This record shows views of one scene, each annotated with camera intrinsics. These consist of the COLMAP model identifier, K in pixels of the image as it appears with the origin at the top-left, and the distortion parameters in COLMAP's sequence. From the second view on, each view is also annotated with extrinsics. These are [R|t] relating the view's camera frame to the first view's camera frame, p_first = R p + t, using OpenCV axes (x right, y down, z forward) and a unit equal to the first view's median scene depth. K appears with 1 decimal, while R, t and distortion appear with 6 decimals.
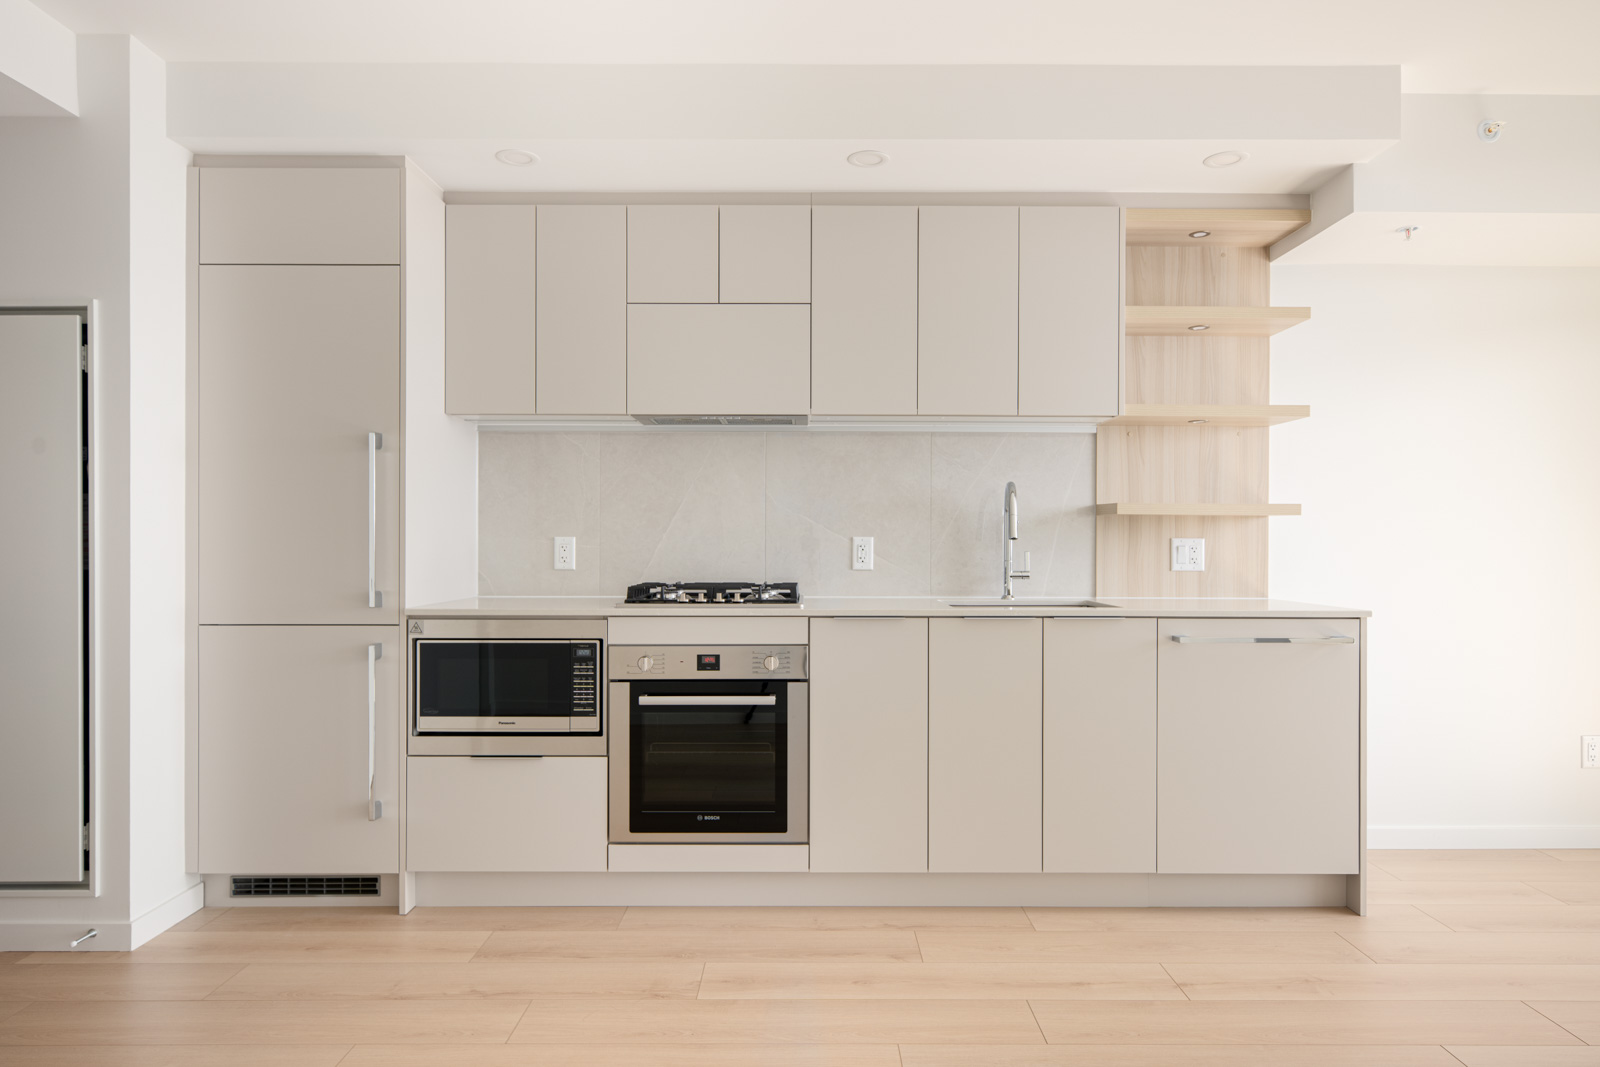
lens RADIAL K [[914.6, 0, 800.0], [0, 914.6, 533.5], [0, 0, 1]] dist [0.003550, 0.000614]
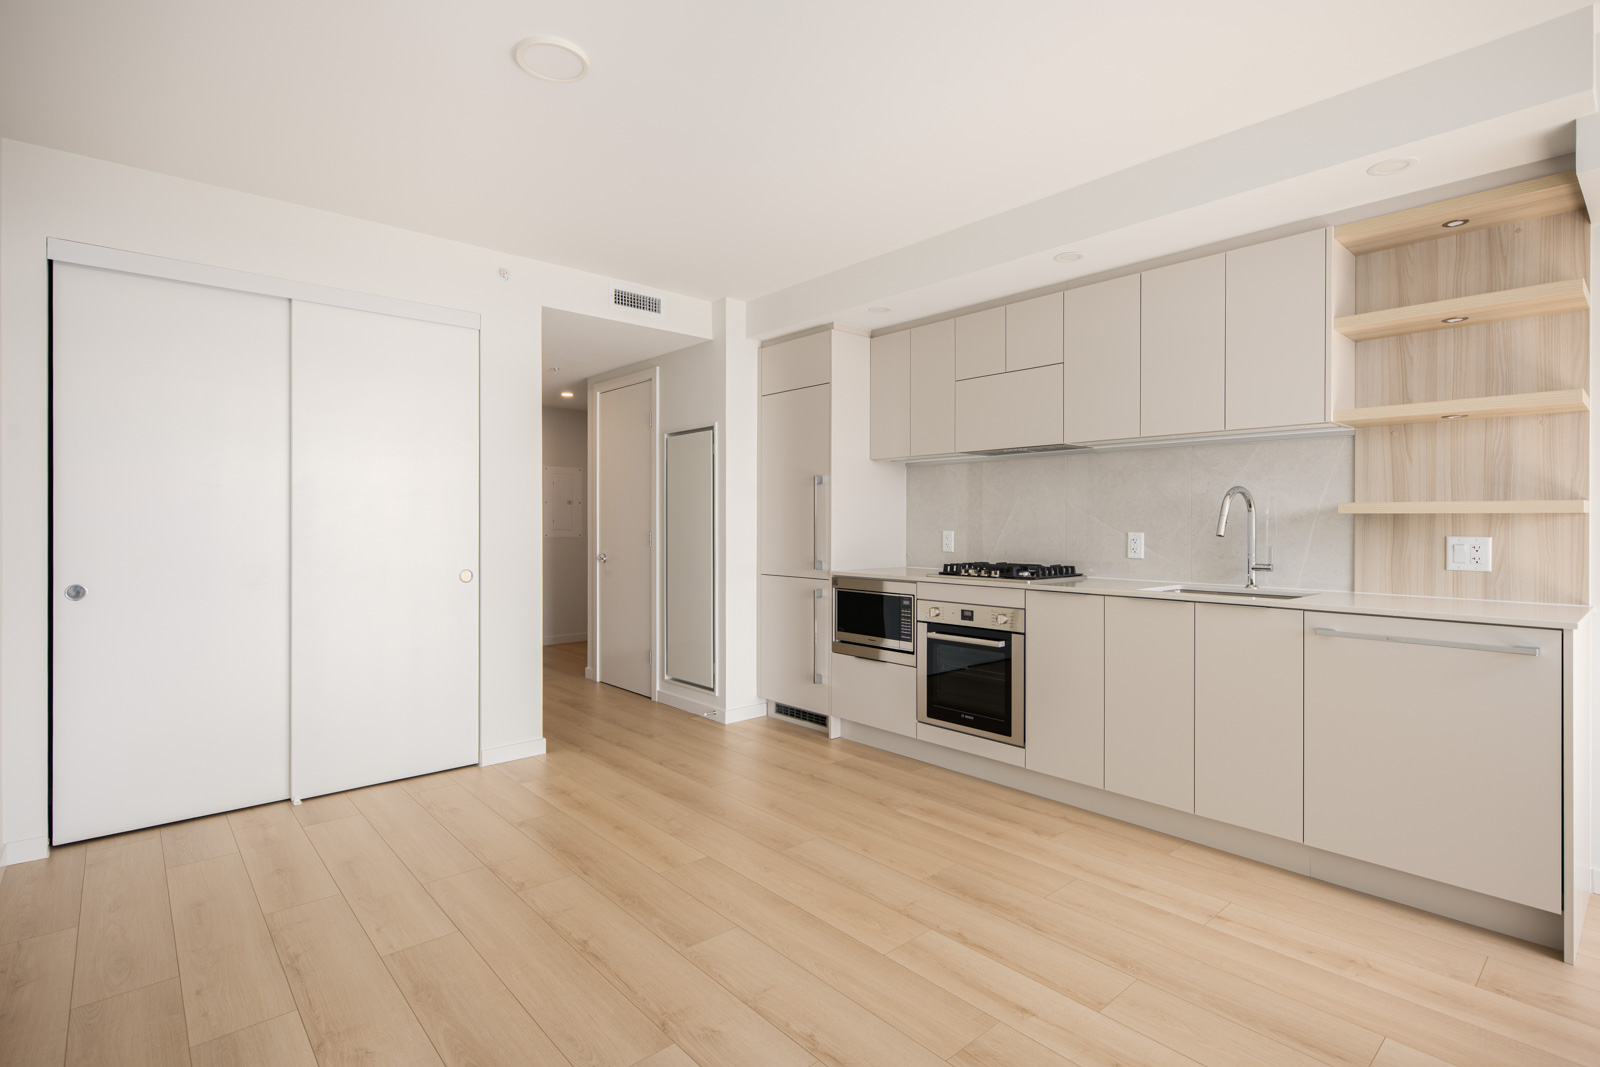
lens RADIAL K [[698.3, 0, 803.4], [0, 698.3, 517.2], [0, 0, 1]] dist [0.001699, 0.000476]
pose [[0.699436, -0.008478, -0.714645, 0.511950], [0.003698, 0.999959, -0.008243, -0.013149], [0.714685, 0.003123, 0.699439, -0.011113]]
